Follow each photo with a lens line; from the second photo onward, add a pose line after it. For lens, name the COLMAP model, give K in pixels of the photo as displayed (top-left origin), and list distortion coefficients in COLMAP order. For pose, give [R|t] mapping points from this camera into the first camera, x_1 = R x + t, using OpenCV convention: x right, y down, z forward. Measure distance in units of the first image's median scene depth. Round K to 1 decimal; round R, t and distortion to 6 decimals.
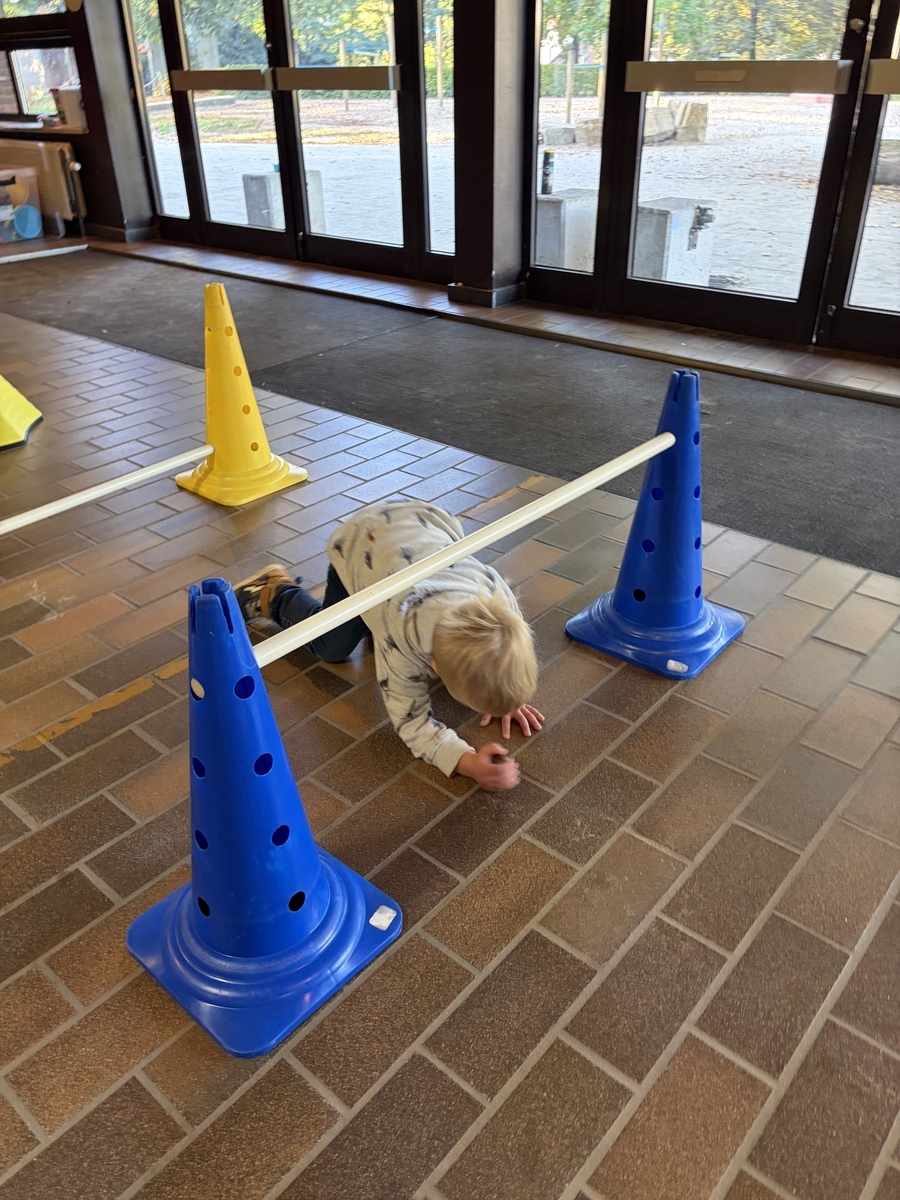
lens RADIAL K [[914.0, 0, 452.1], [0, 914.0, 596.6], [0, 0, 1]] dist [0.032454, -0.040604]
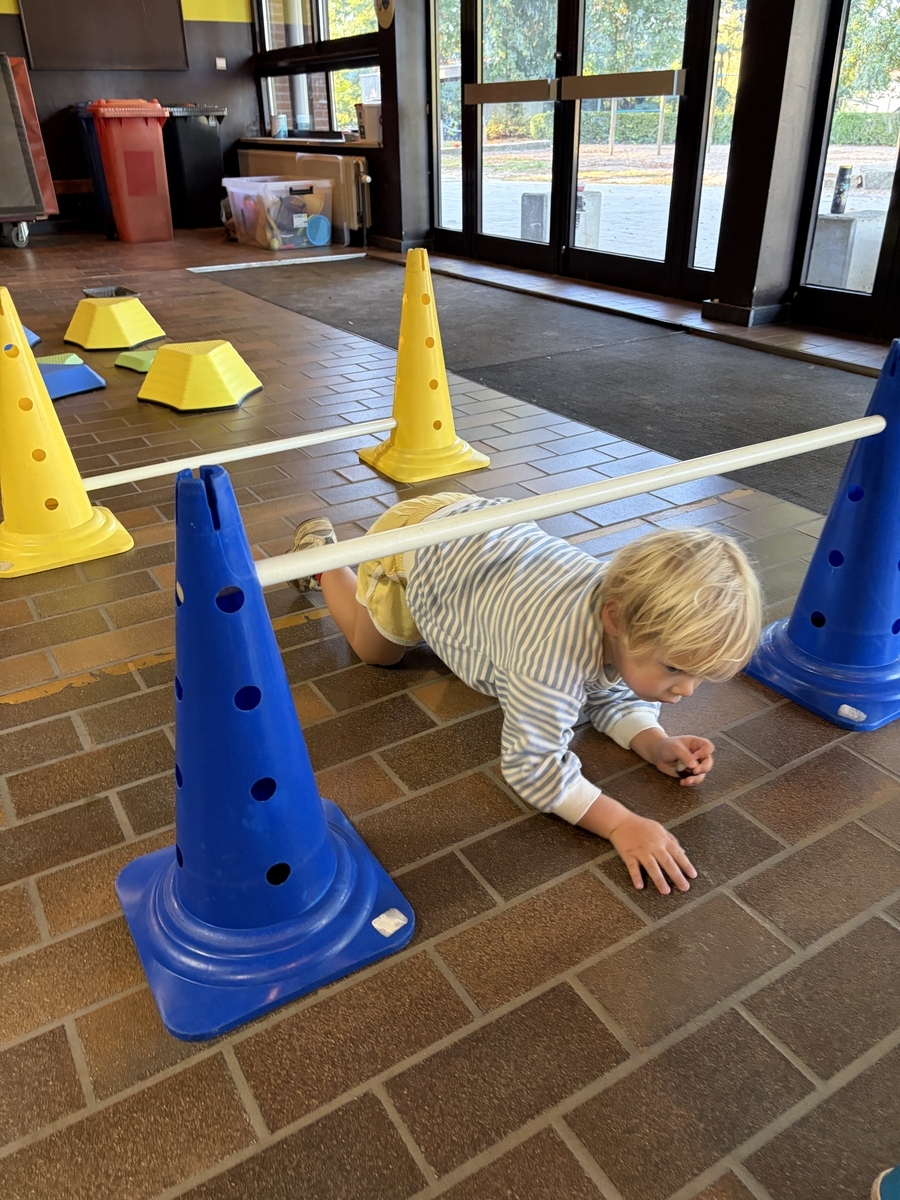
lens RADIAL K [[914.0, 0, 452.3], [0, 914.0, 610.9], [0, 0, 1]] dist [0.032454, -0.040604]
pose [[0.953993, 0.148199, -0.260643, 0.074103], [-0.155945, 0.987723, -0.009173, 0.033575], [0.256084, 0.049397, 0.965392, 0.094504]]
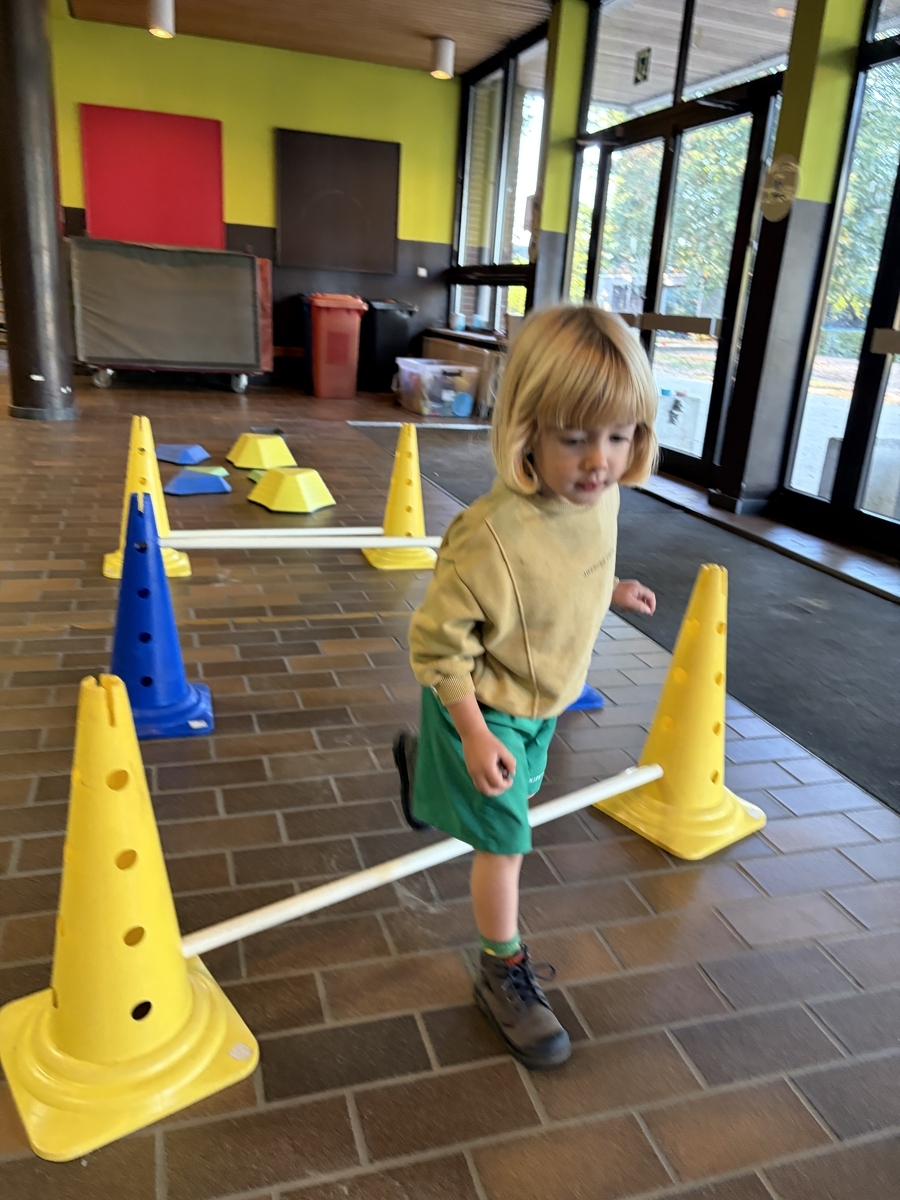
lens RADIAL K [[914.0, 0, 449.6], [0, 914.0, 599.0], [0, 0, 1]] dist [0.032454, -0.040604]
pose [[0.851596, 0.234064, -0.469040, 0.522774], [-0.333476, 0.932270, -0.140236, 0.105329], [0.404448, 0.275838, 0.871972, -0.179681]]
